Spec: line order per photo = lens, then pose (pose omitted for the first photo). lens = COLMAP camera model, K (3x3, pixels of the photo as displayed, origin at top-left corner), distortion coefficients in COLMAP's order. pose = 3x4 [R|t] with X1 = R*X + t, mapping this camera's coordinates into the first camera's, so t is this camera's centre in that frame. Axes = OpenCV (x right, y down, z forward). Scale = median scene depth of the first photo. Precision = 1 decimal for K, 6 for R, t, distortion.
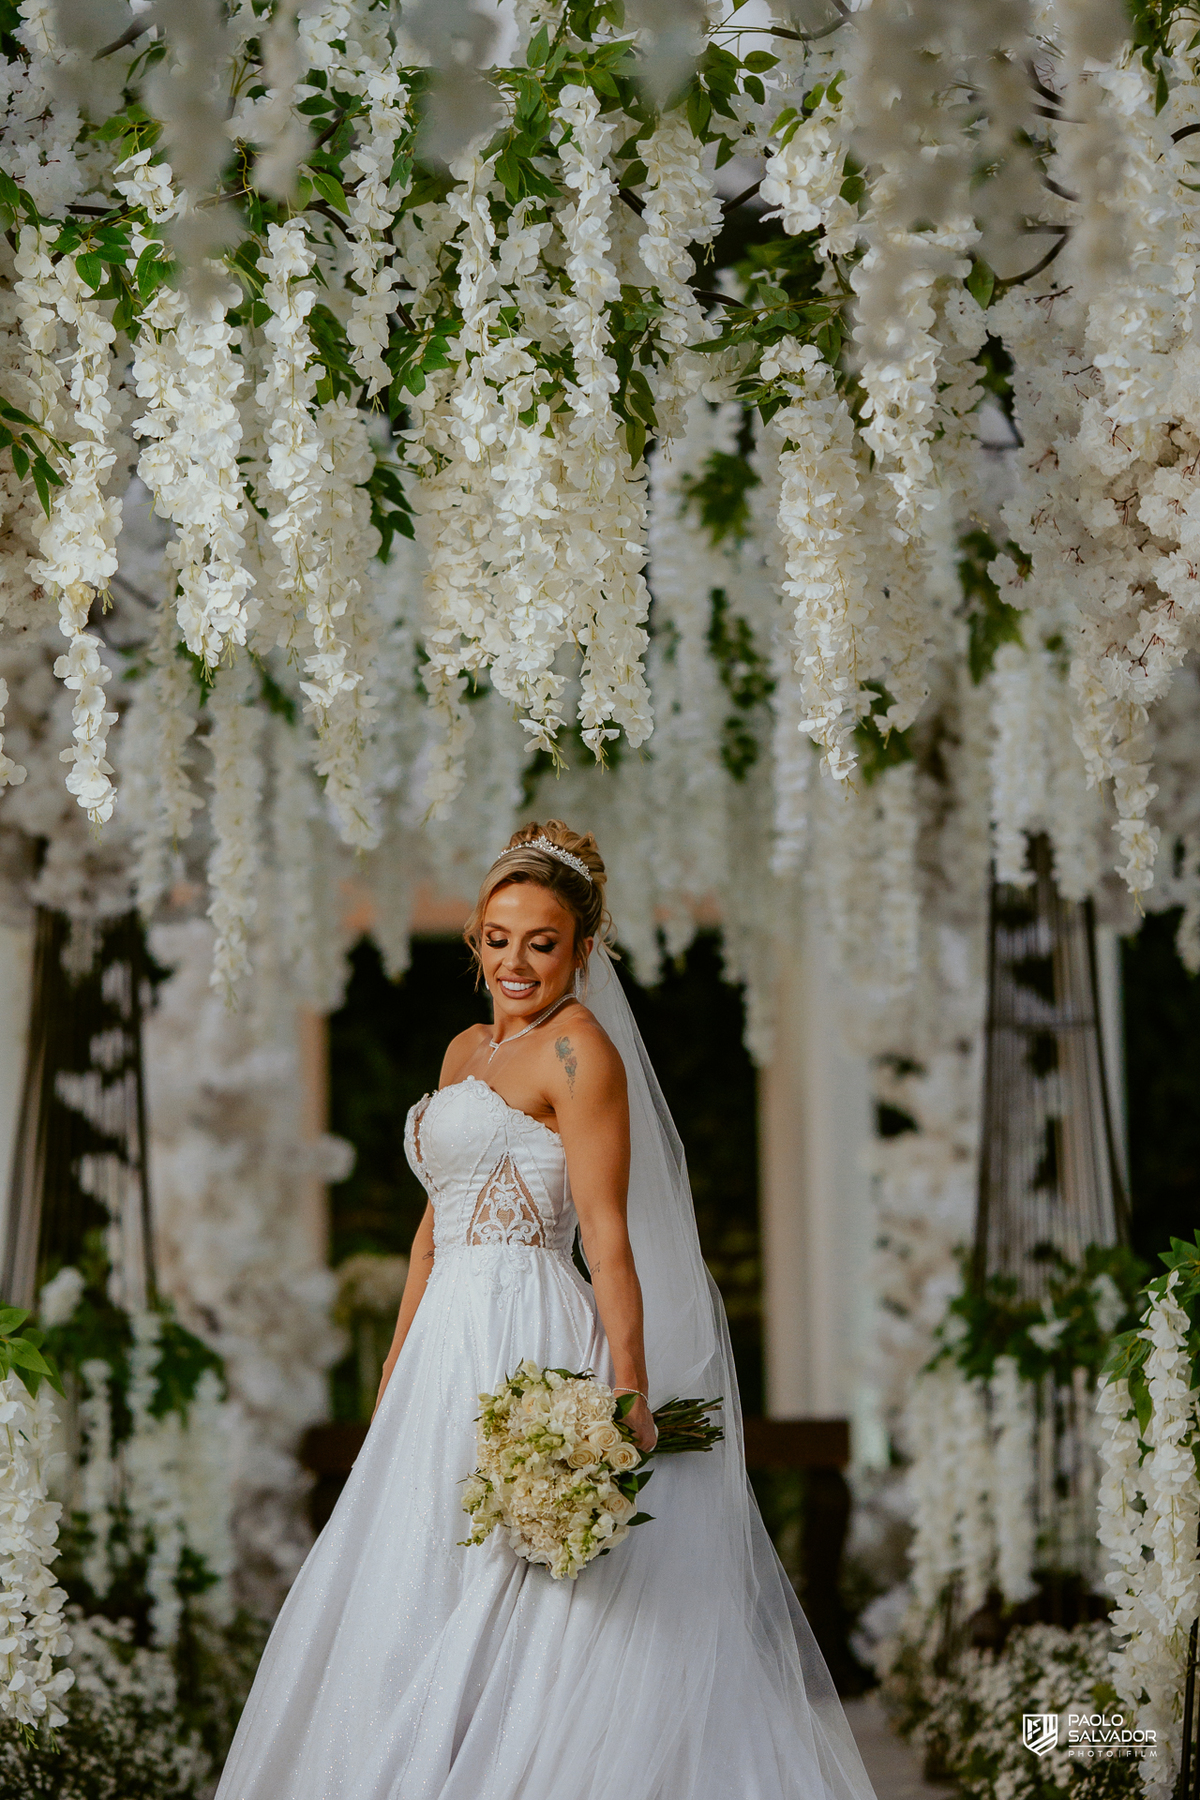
lens RADIAL K [[7006.8, 0, 557.8], [0, 7006.8, 881.0], [0, 0, 1]] dist [0.892887, -0.974157]
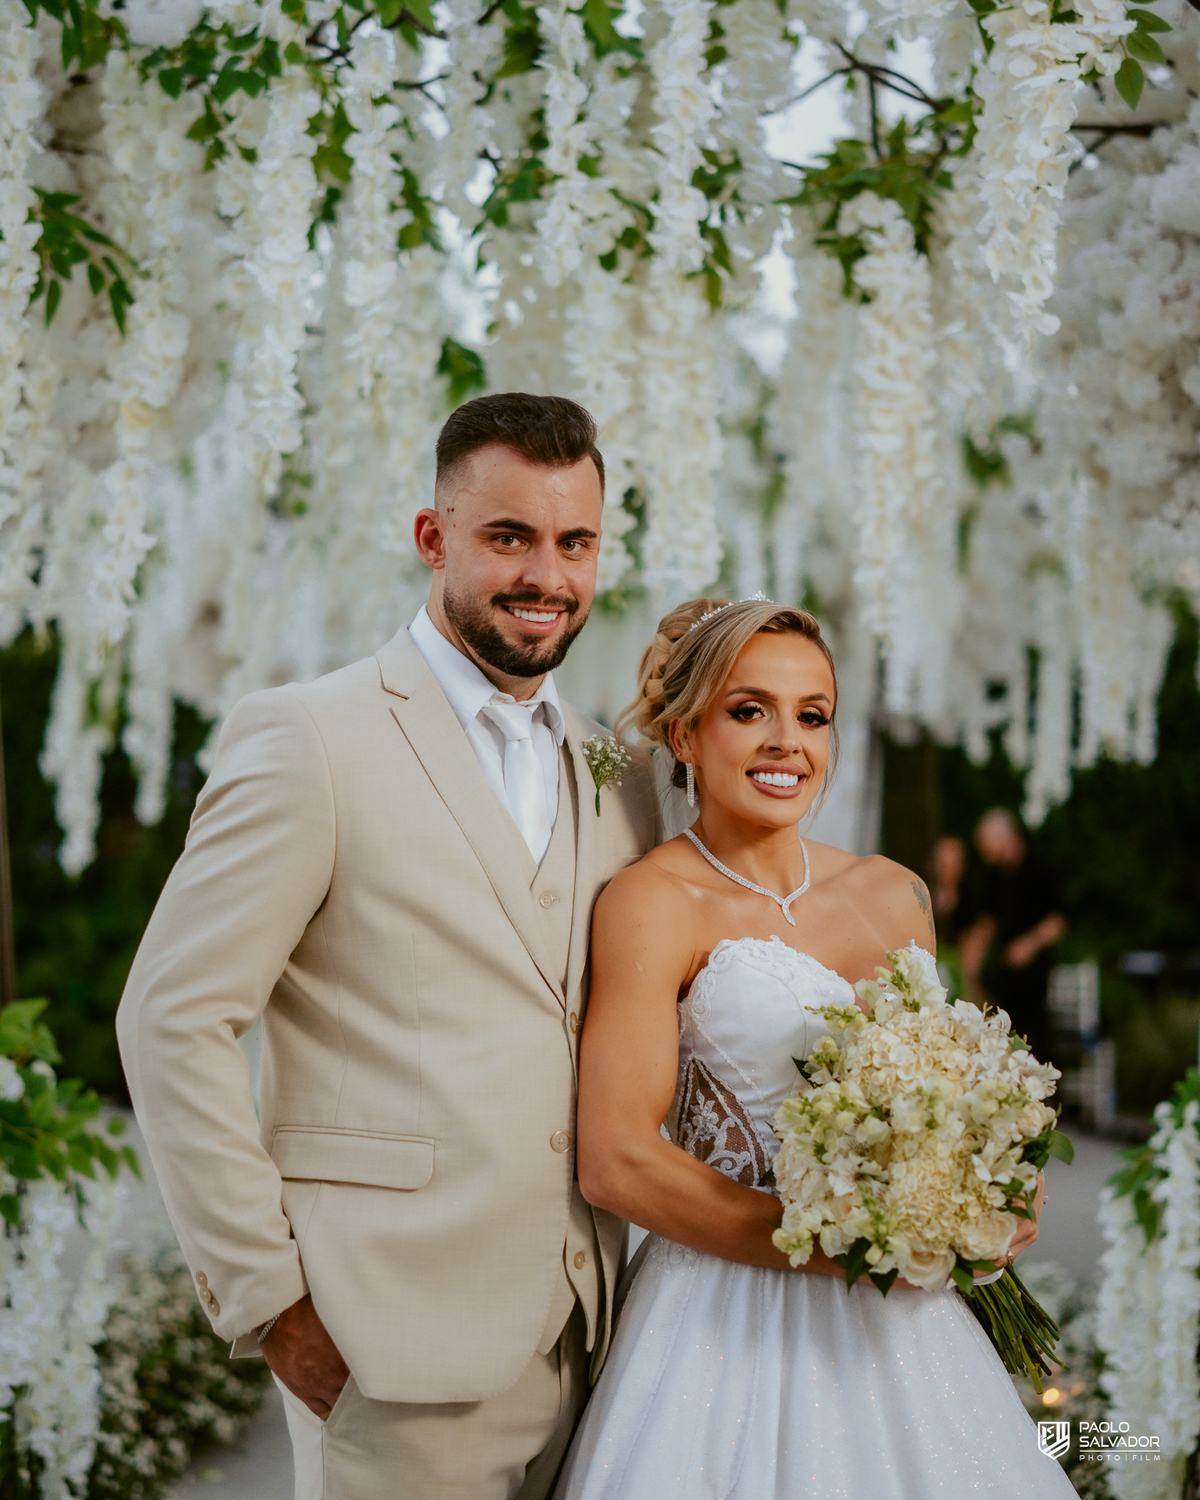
lens RADIAL K [[2668.9, 0, 591.6], [0, 2668.9, 654.7], [0, 0, 1]] dist [0.246182, -0.066904]
pose [[0.999401, 0.032768, 0.011103, -0.009014], [-0.032755, 0.999463, -0.001295, -0.008458], [-0.011139, 0.000931, 0.999938, 0.593488]]
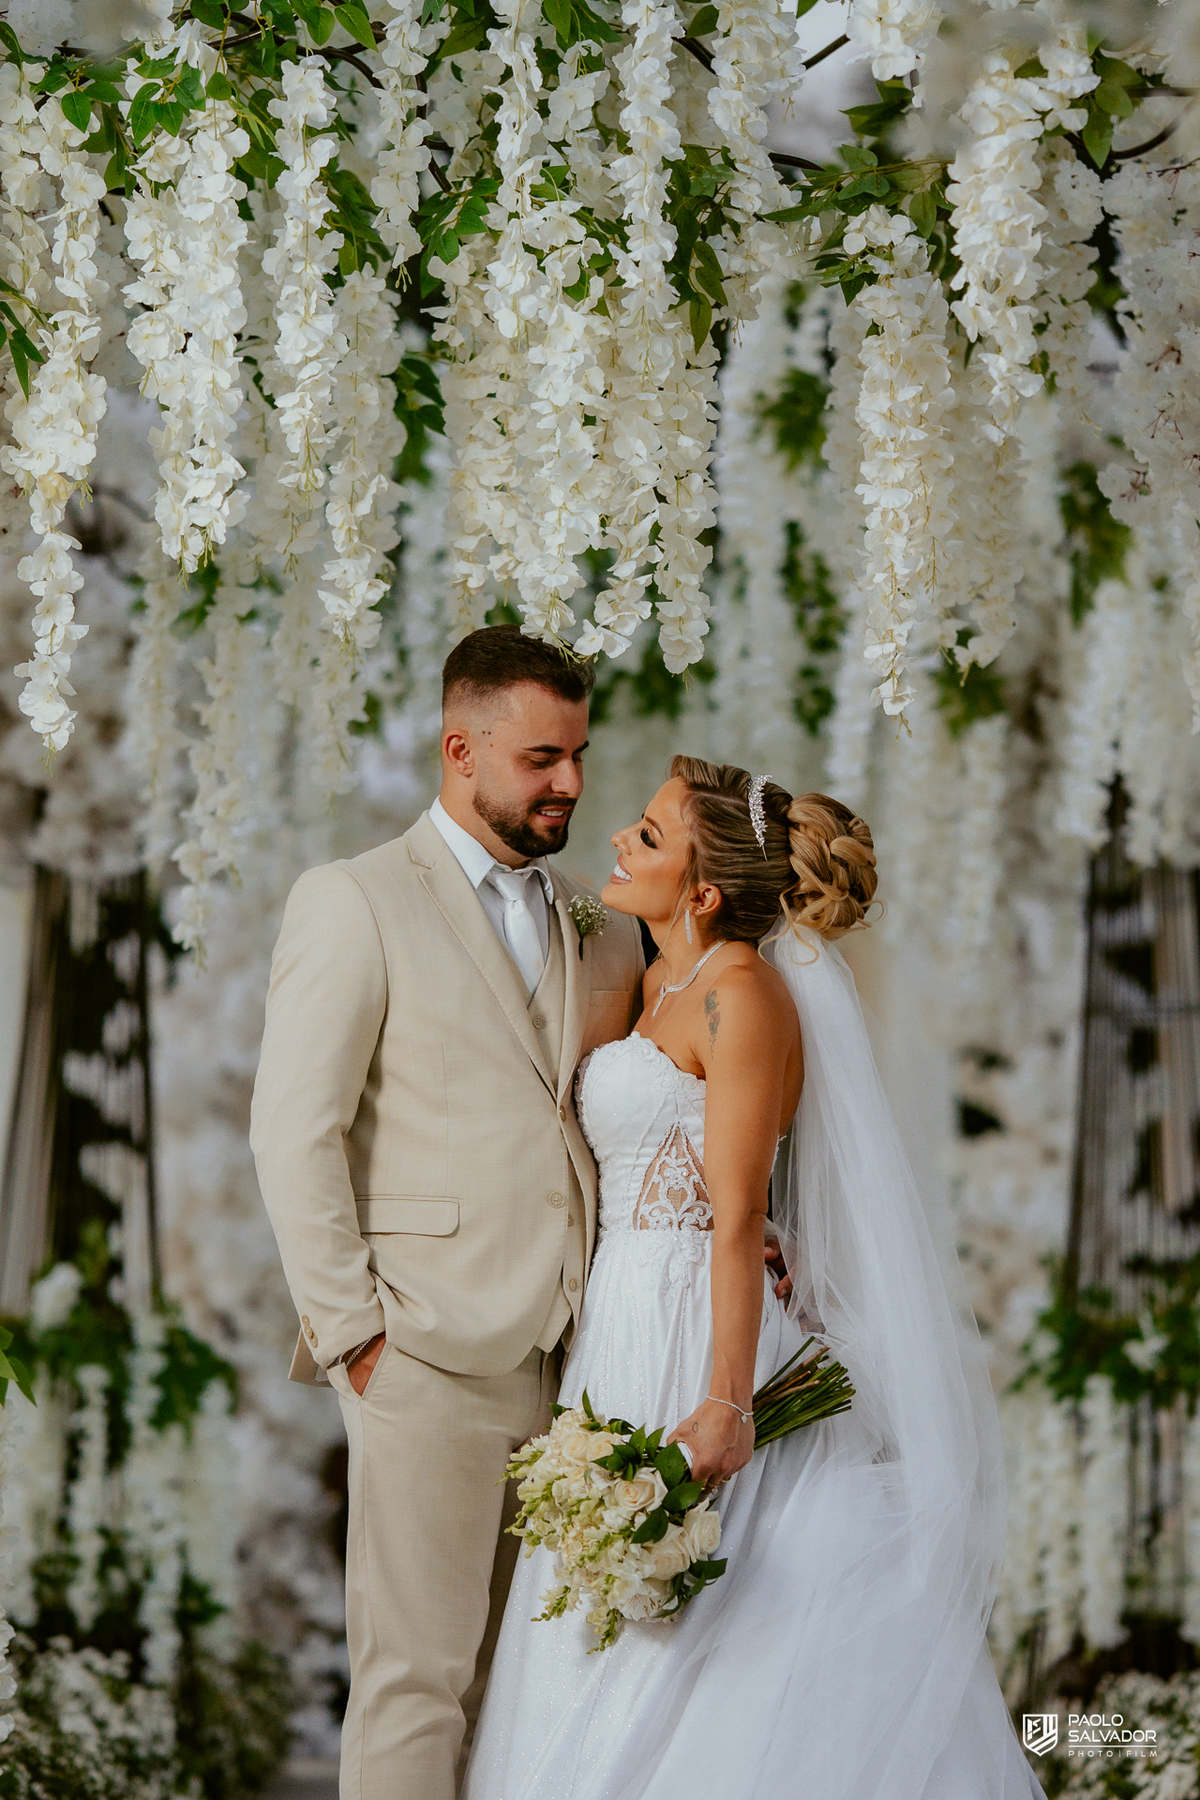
lens RADIAL K [[7265.0, 0, 629.5], [0, 7265.0, 901.2], [0, 0, 1]] dist [0.870930, -3.240753]
pose [[0.999901, 0.014053, 0.000535, 0.002705], [-0.014054, 0.999899, 0.001968, 0.007646], [-0.000507, -0.001976, 0.999998, 0.087673]]
